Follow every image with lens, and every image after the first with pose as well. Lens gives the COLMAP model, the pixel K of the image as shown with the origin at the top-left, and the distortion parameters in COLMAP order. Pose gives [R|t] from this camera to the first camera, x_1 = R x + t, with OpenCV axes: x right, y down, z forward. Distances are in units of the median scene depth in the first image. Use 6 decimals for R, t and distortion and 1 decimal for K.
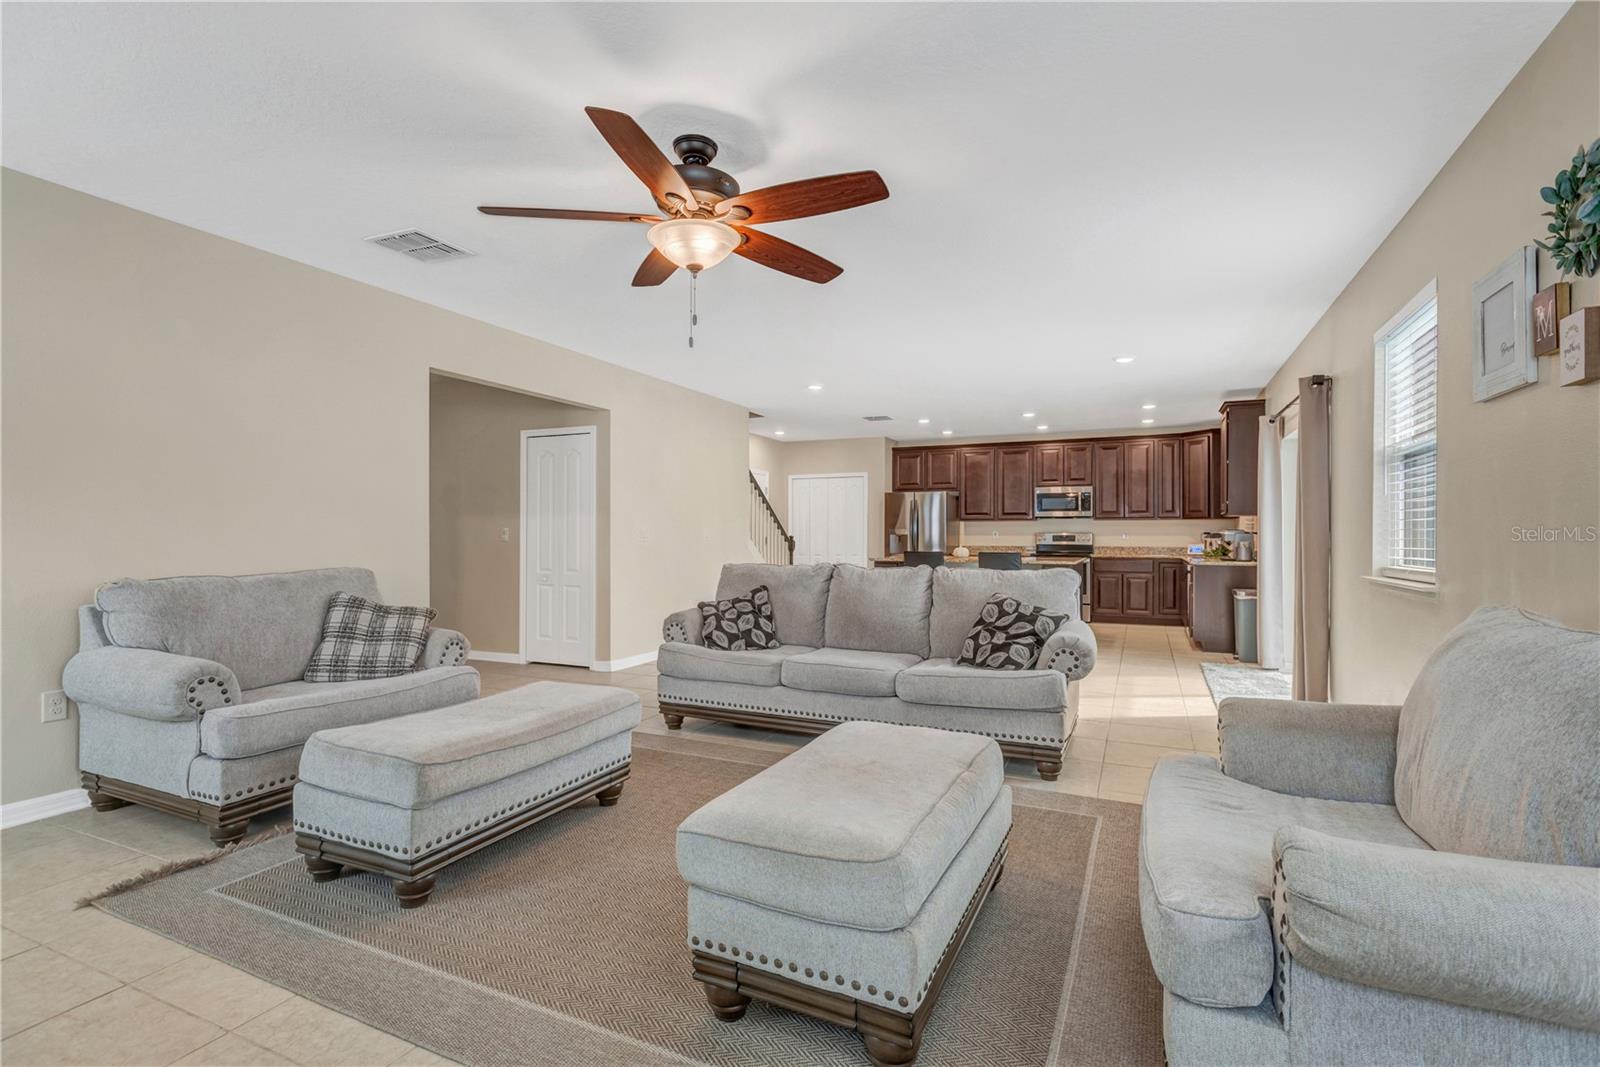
lens RADIAL K [[750.9, 0, 800.0], [0, 750.9, 533.5], [0, 0, 1]] dist [0.016906, -0.005939]
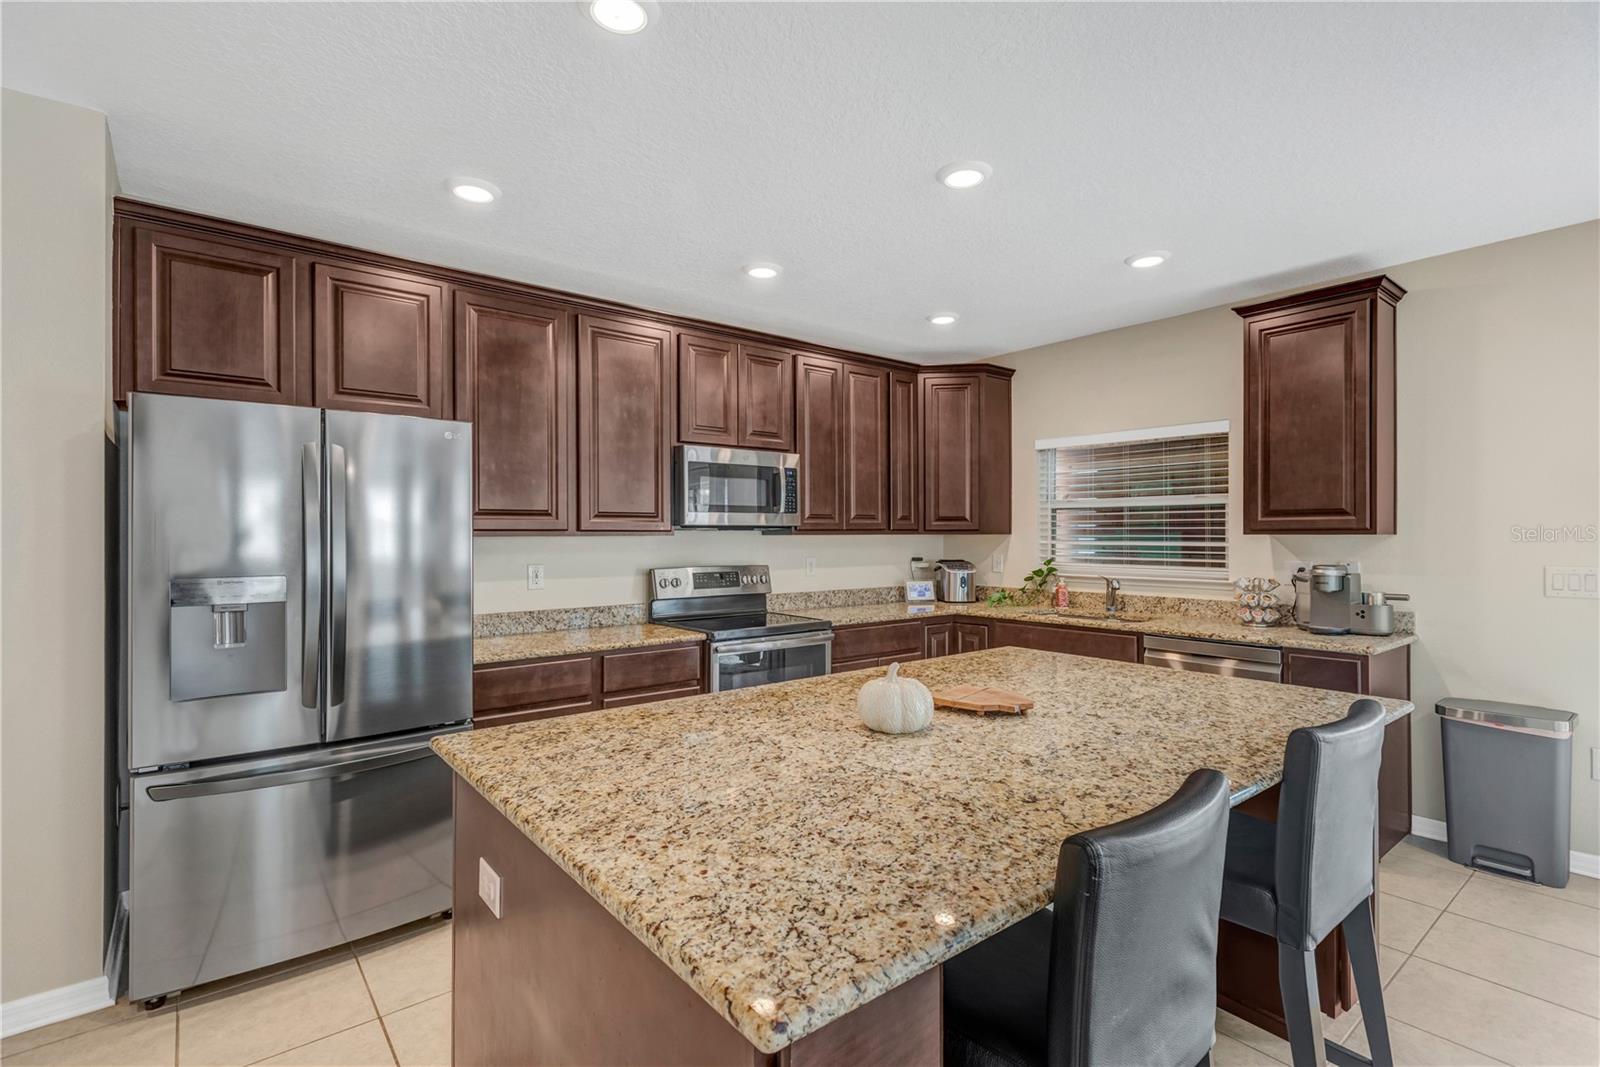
lens RADIAL K [[750.9, 0, 800.0], [0, 750.9, 533.5], [0, 0, 1]] dist [0.016906, -0.005939]
pose [[0.432253, 0.001947, 0.901750, 0.012827], [-0.000330, 0.999998, -0.002002, -0.018064], [-0.901752, 0.000568, 0.432252, 0.817416]]
